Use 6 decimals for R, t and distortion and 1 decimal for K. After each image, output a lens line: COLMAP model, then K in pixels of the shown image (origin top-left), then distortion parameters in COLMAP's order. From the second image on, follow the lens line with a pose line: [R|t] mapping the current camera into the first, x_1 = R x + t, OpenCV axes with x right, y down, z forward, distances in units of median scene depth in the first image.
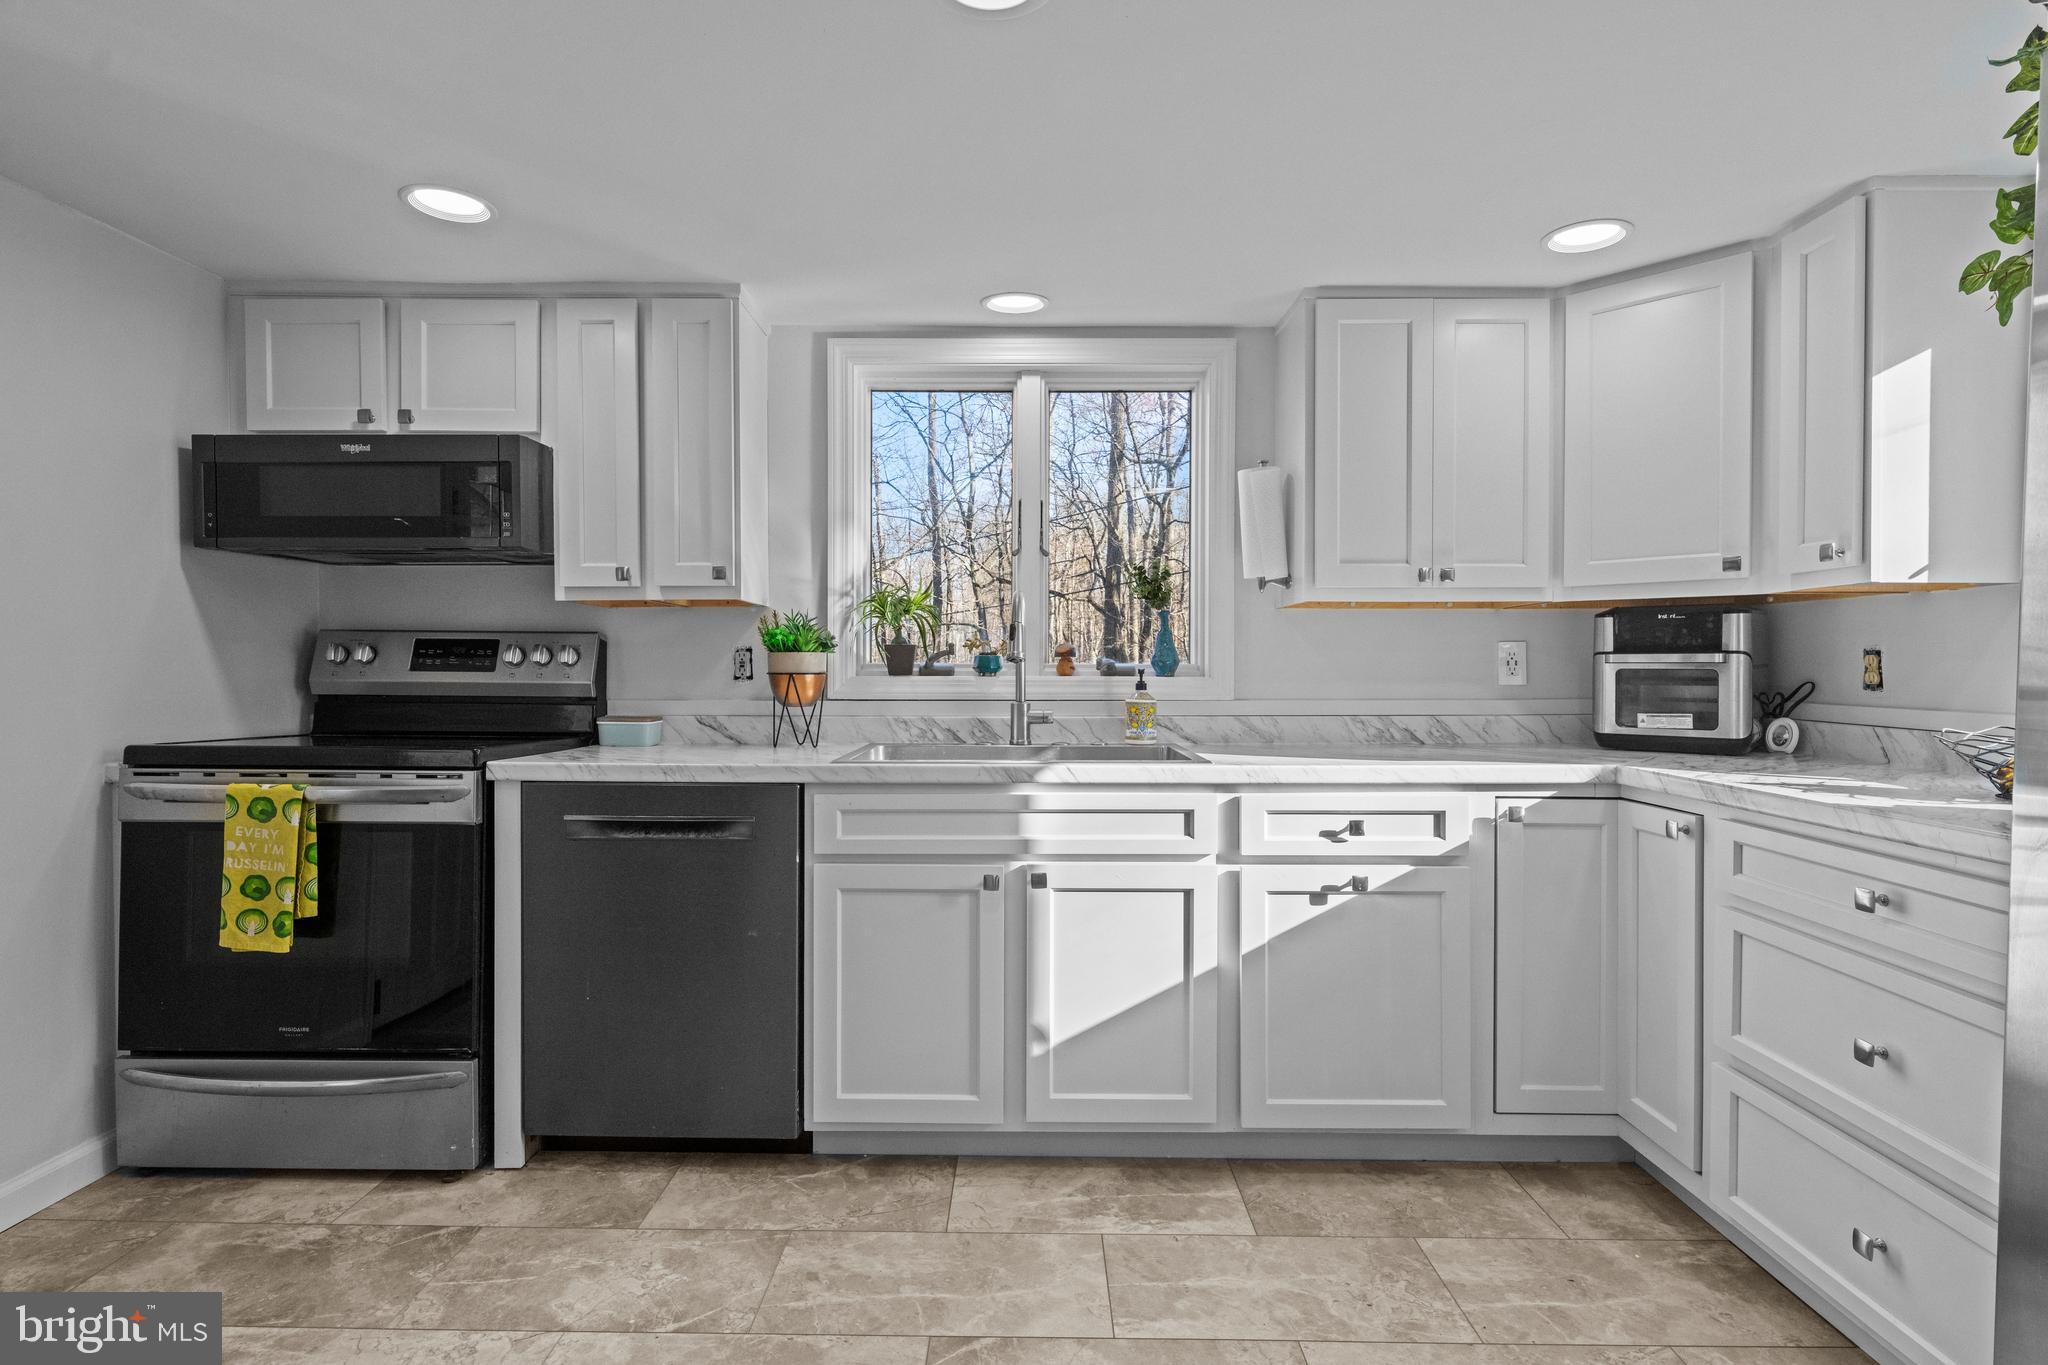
lens RADIAL K [[1068.5, 0, 998.0], [0, 1068.5, 675.5], [0, 0, 1]] dist [0.000342, 0.001108]
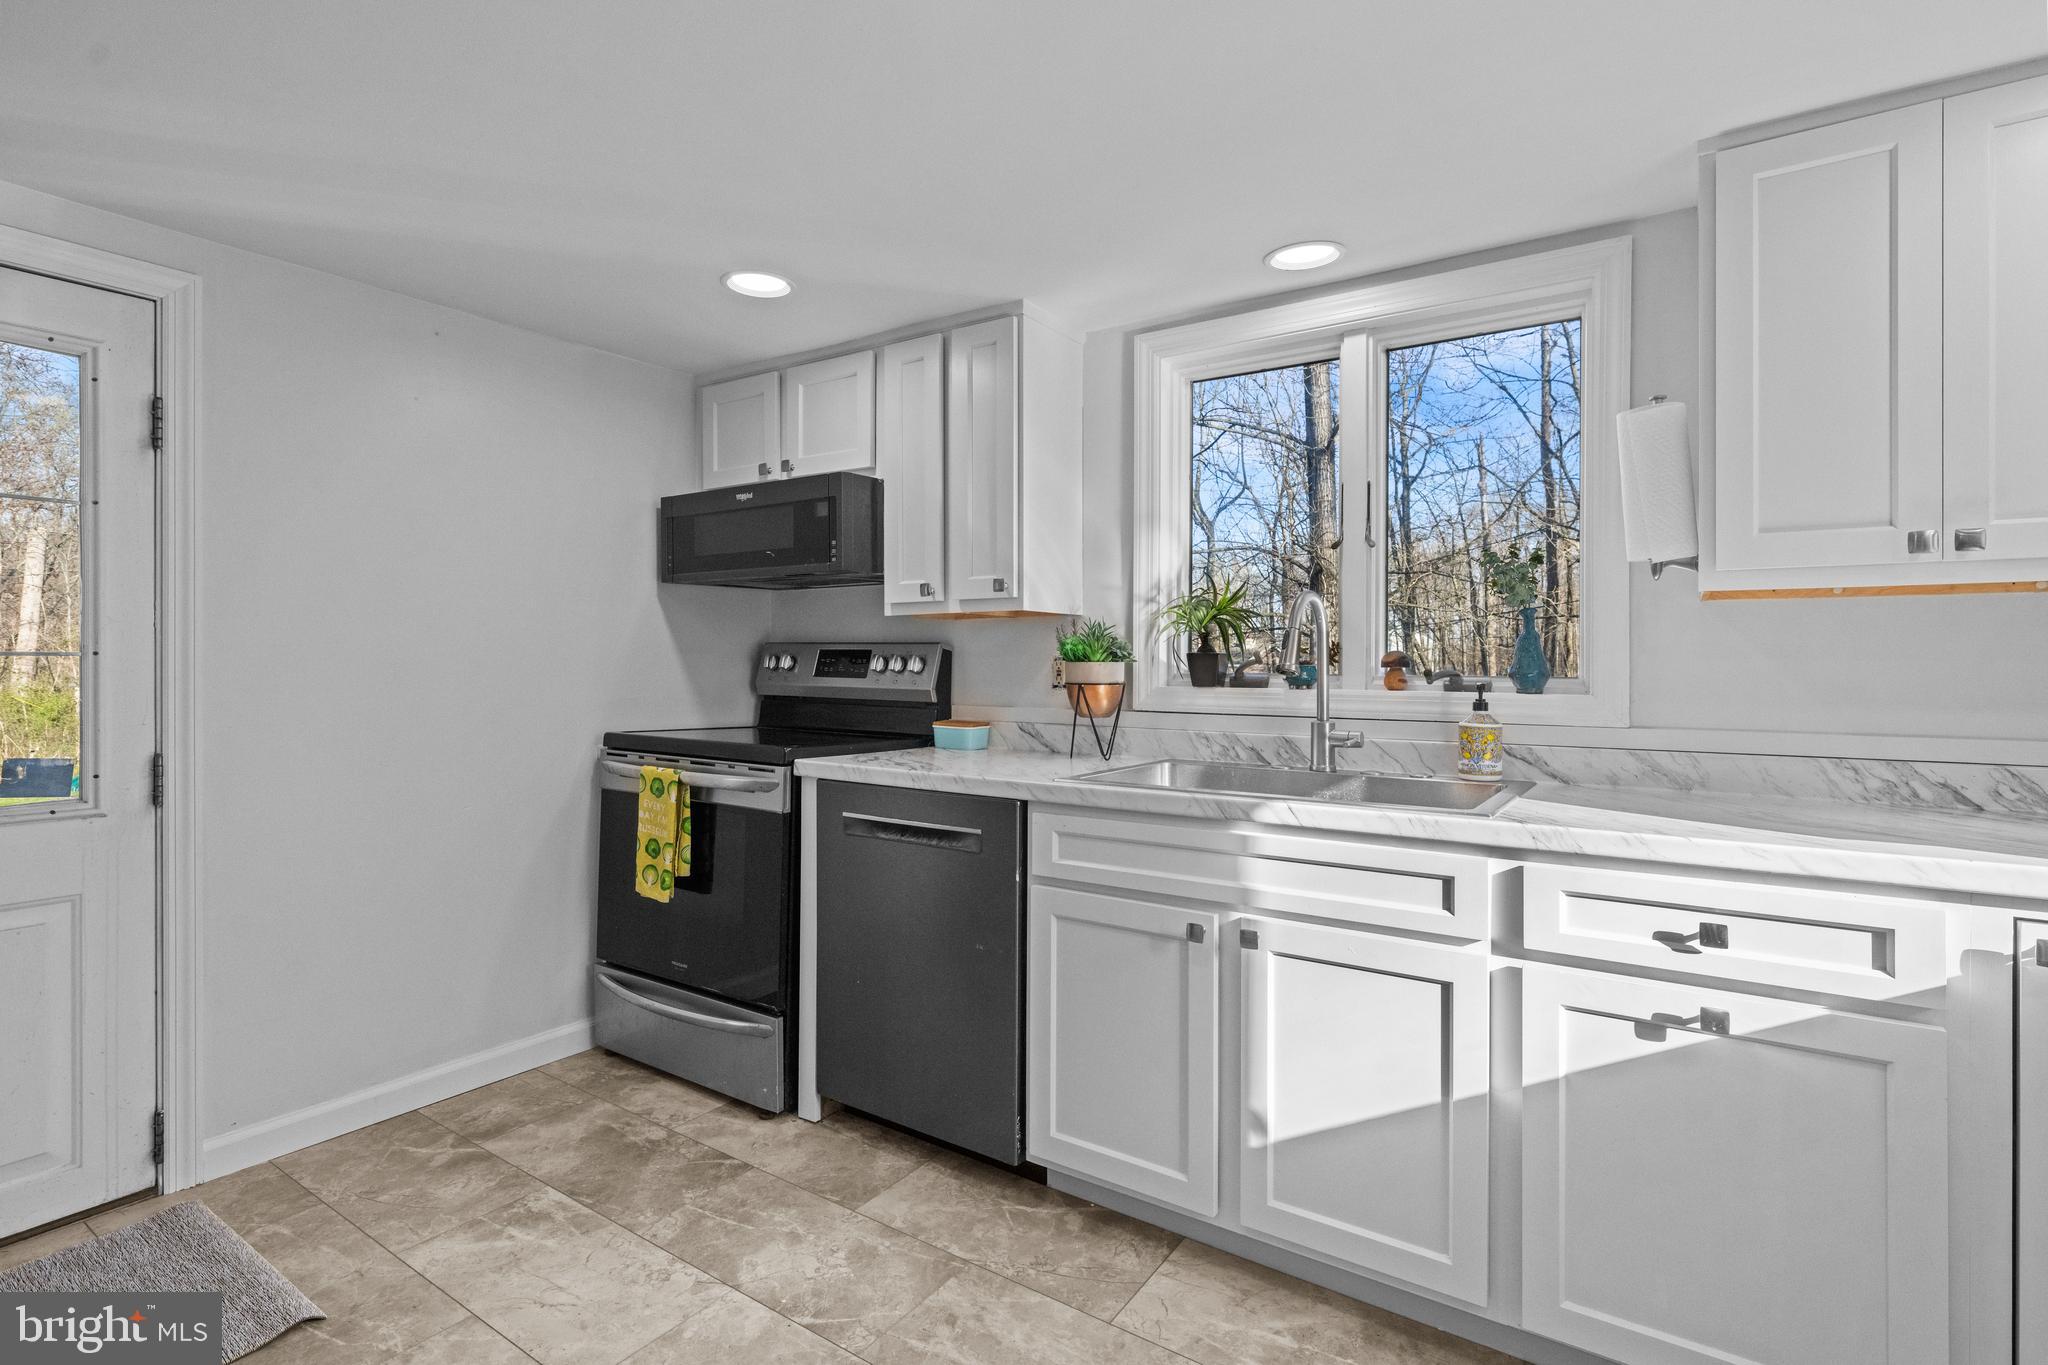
lens RADIAL K [[1009.3, 0, 988.5], [0, 1009.3, 655.3], [0, 0, 1]] dist [0.002888, -0.003089]
pose [[0.823681, -0.002412, -0.567048, 0.311624], [-0.005163, 0.999918, -0.011752, -0.019800], [0.567029, 0.012608, 0.823601, 0.223841]]
